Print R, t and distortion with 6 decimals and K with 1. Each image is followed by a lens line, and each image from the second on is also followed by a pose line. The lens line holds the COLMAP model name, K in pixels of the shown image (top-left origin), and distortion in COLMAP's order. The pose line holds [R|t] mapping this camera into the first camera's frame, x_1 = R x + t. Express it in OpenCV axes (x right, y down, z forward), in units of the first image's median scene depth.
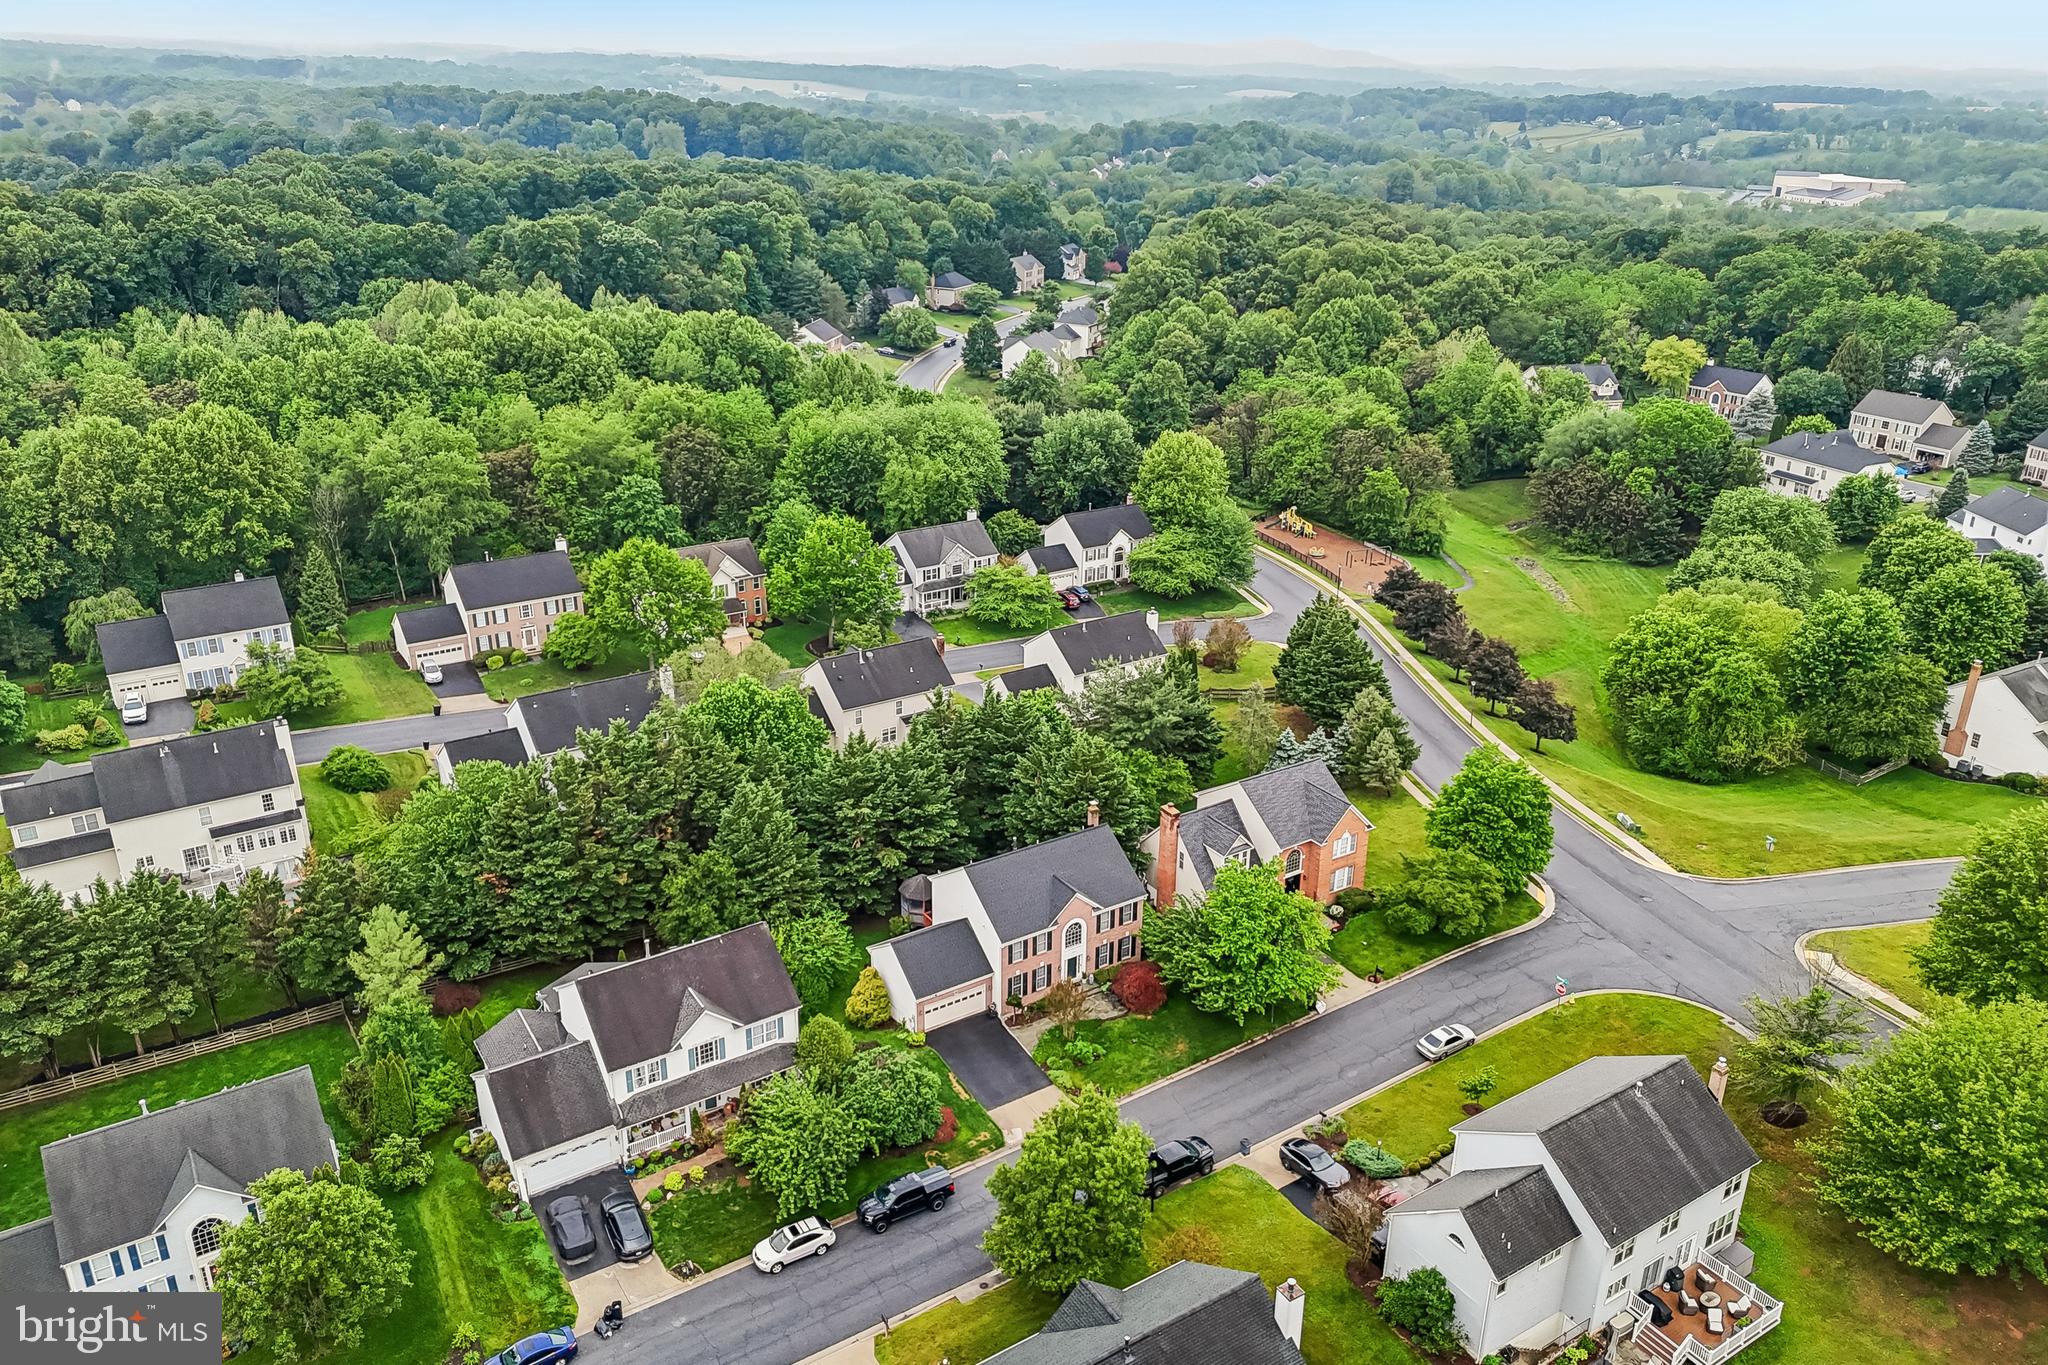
lens RADIAL K [[1491.6, 0, 1025.4], [0, 1491.6, 681.0], [0, 0, 1]] dist [0.095571, -0.103171]
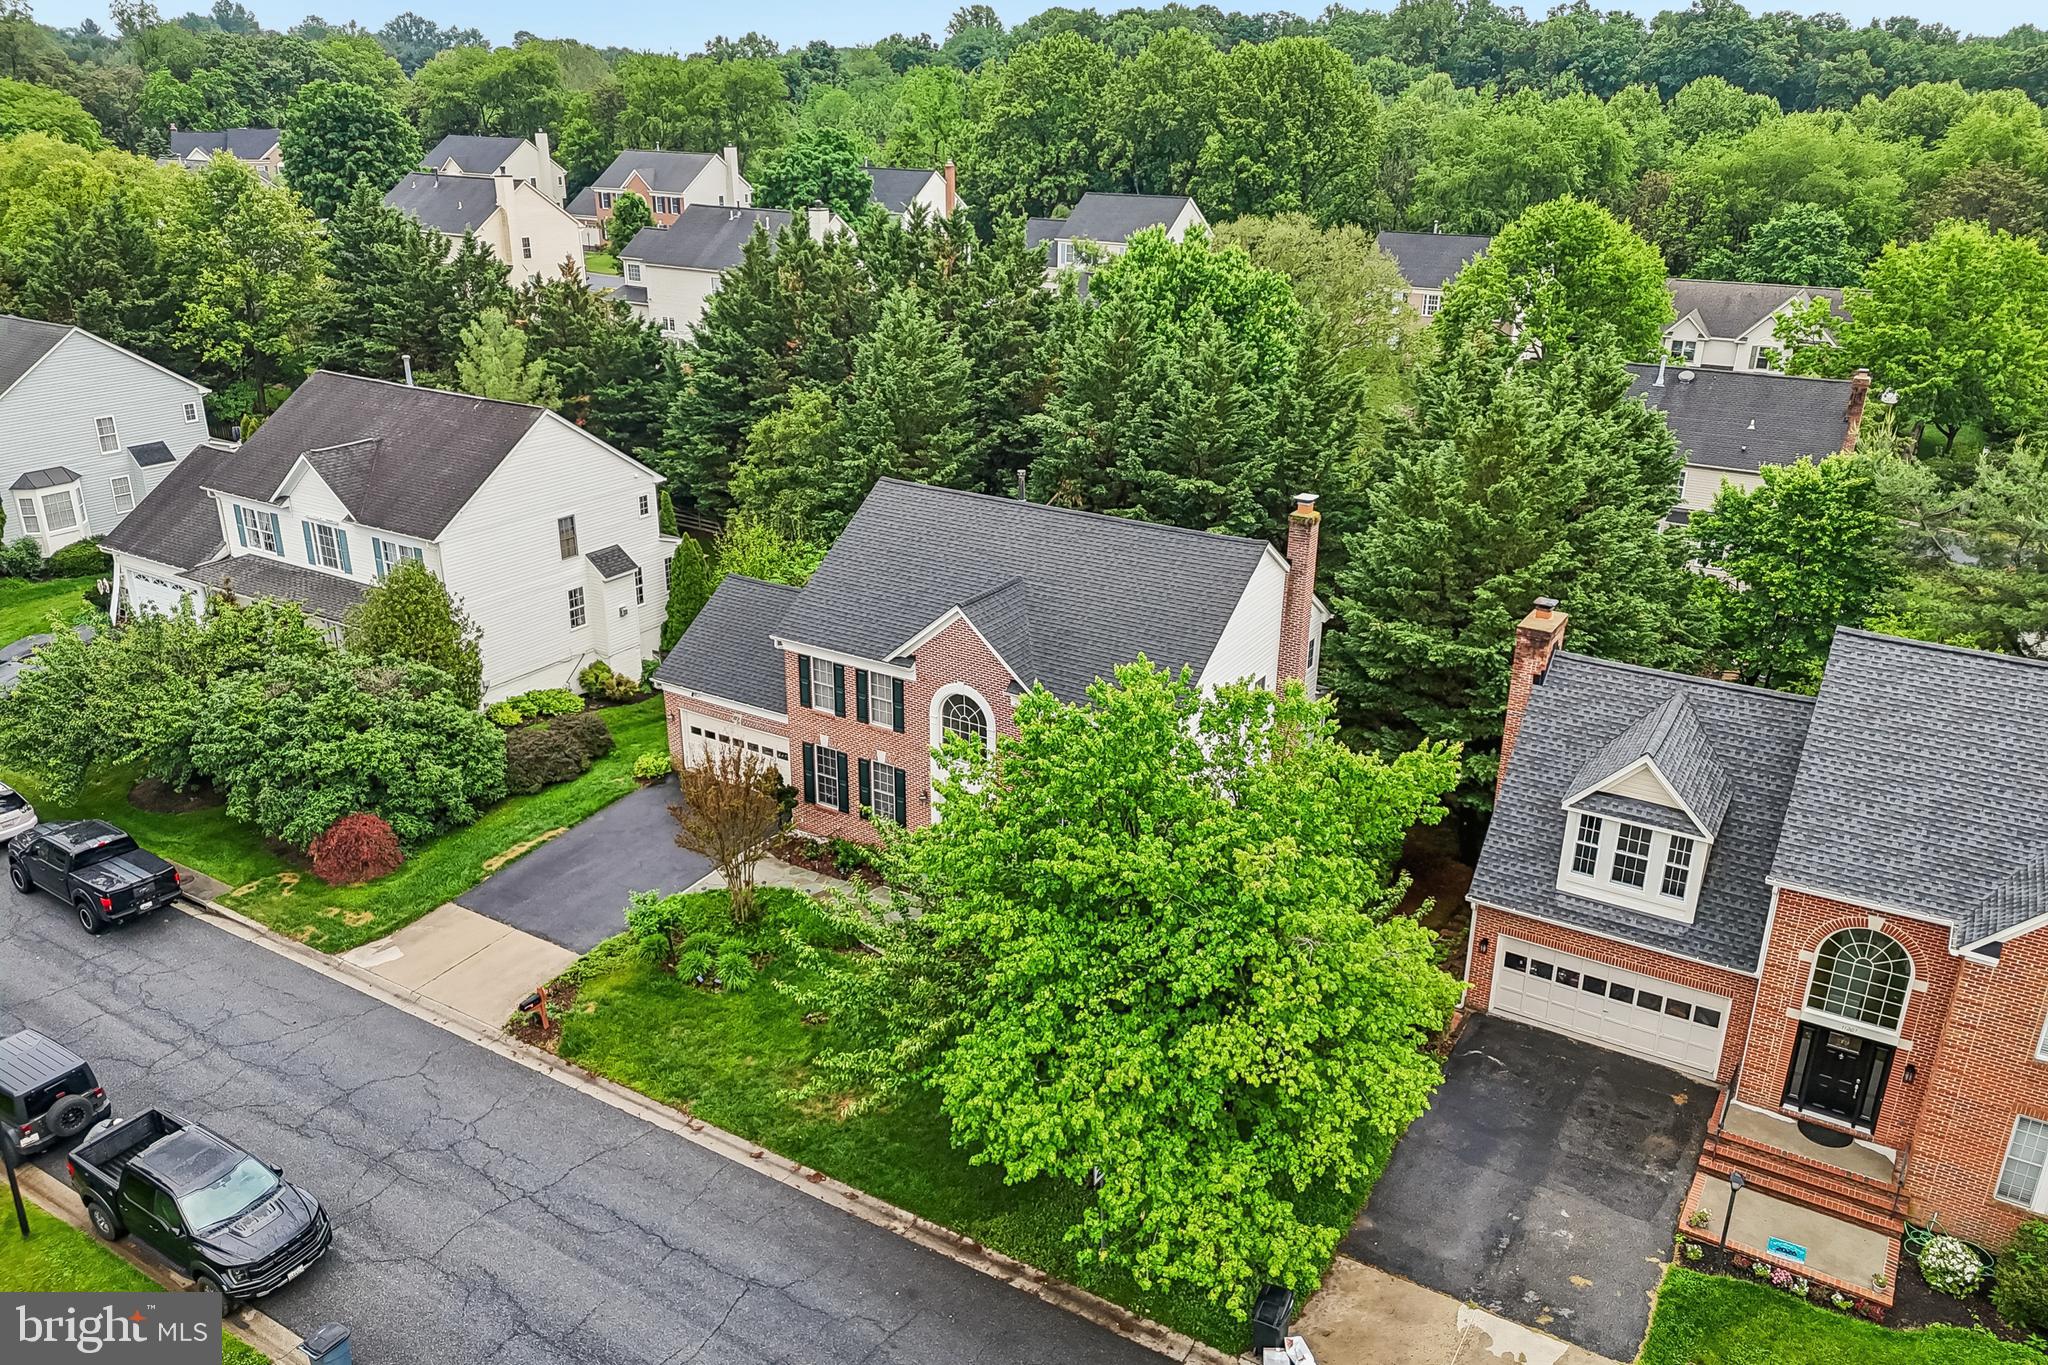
lens RADIAL K [[1493.3, 0, 1025.0], [0, 1493.3, 680.8], [0, 0, 1]] dist [0.094066, -0.105653]
pose [[0.430452, 0.324911, -0.842106, 0.244005], [-0.354266, 0.918916, 0.173460, 0.062552], [0.830185, 0.223663, 0.510655, 0.575725]]
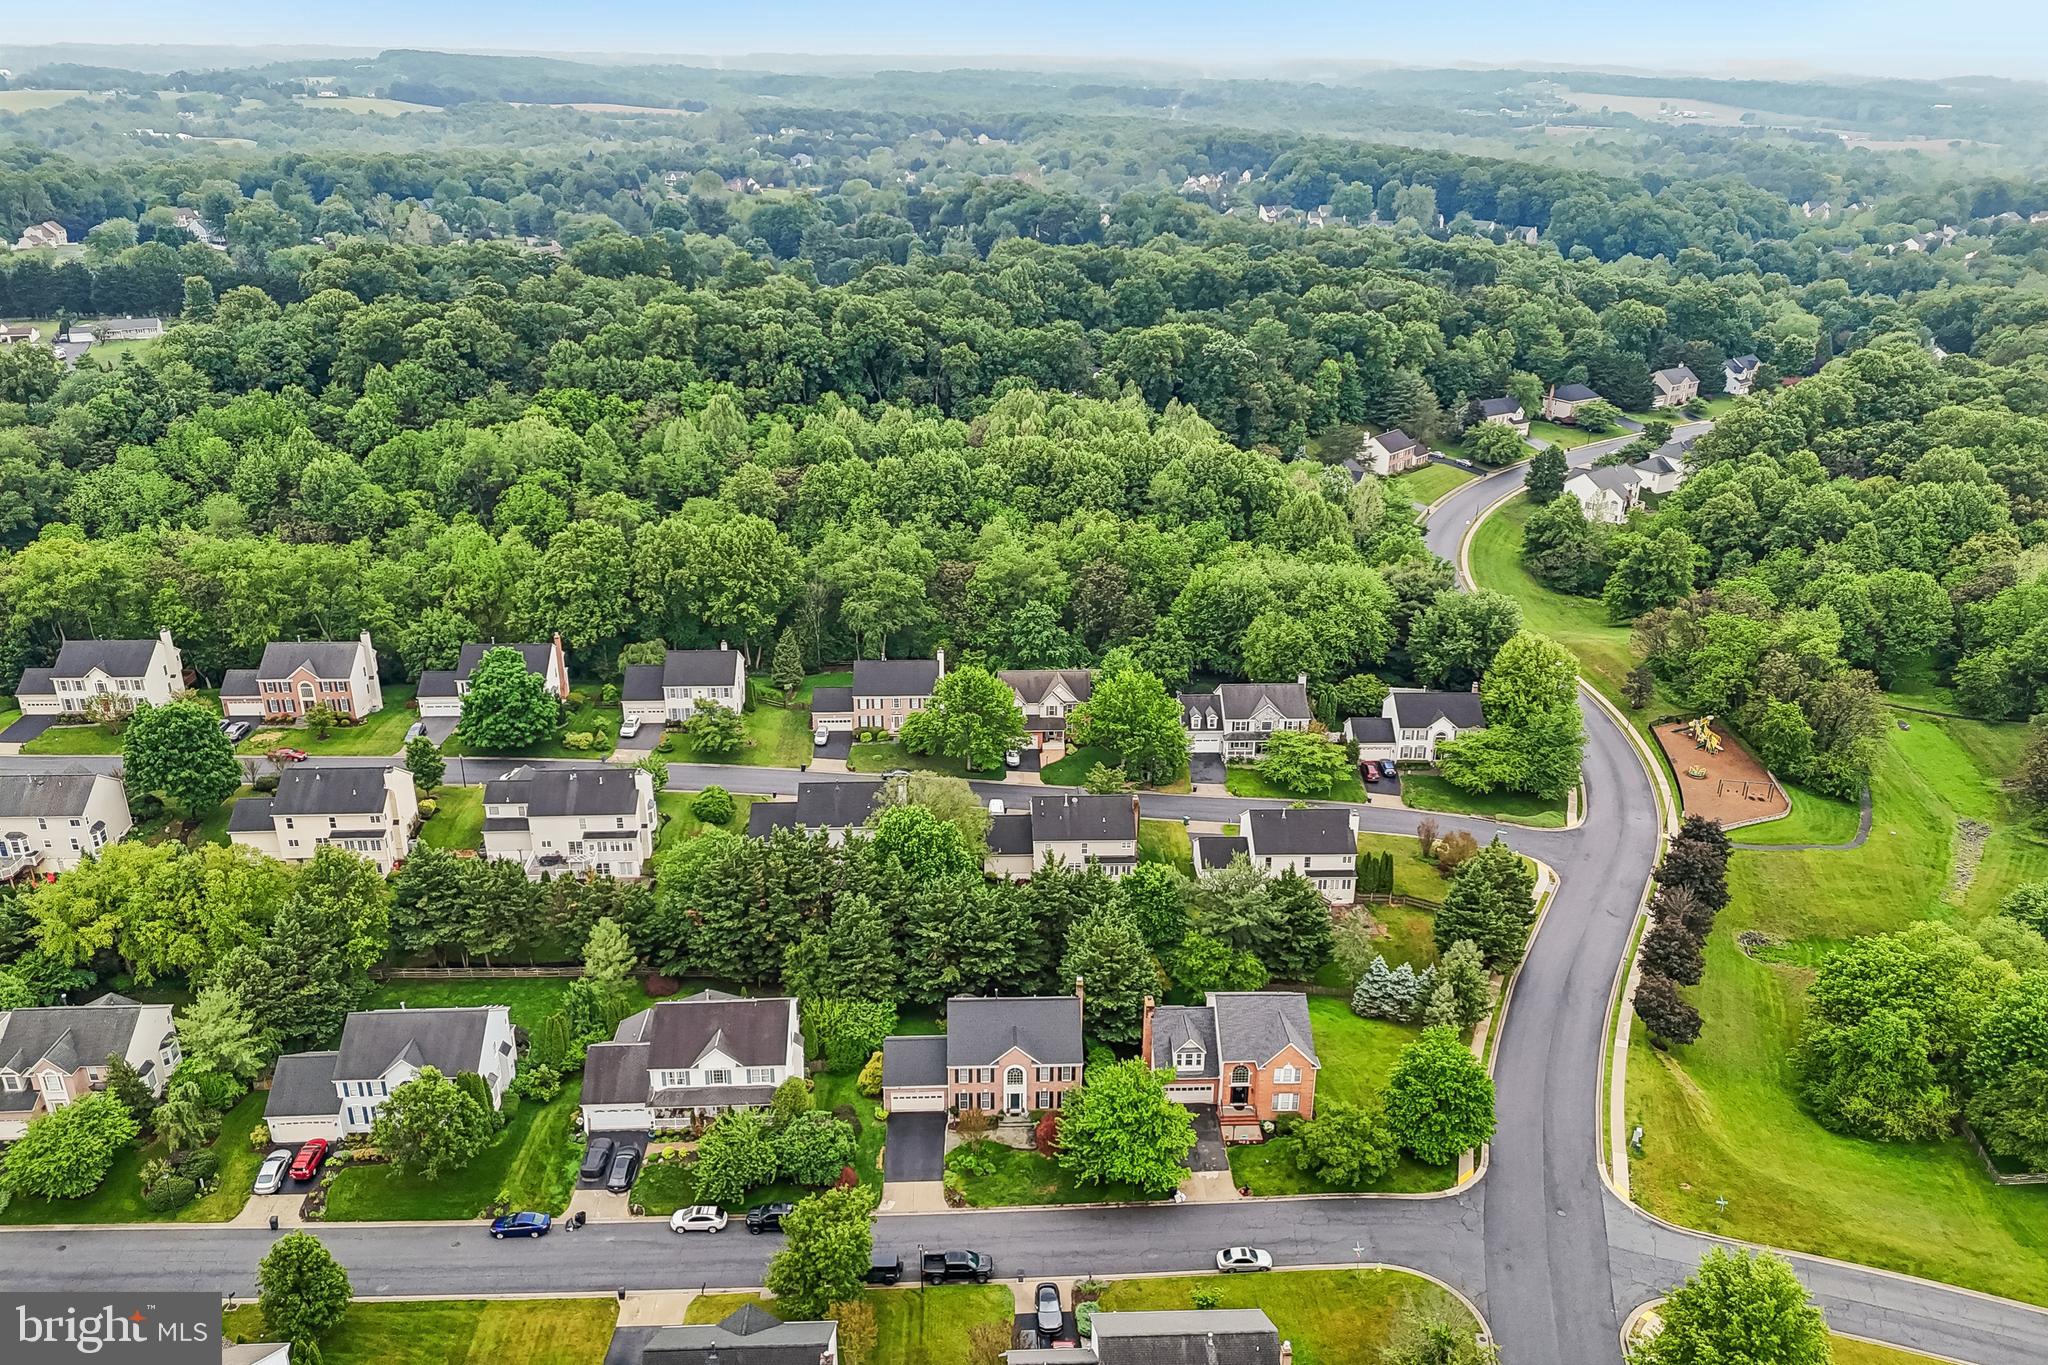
lens RADIAL K [[1491.6, 0, 1025.4], [0, 1491.6, 681.0], [0, 0, 1]] dist [0.095571, -0.103171]
pose [[0.861855, 0.190776, -0.469904, 0.411274], [-0.192365, 0.980283, 0.045166, -0.158954], [0.469256, 0.051467, 0.881561, -0.112657]]
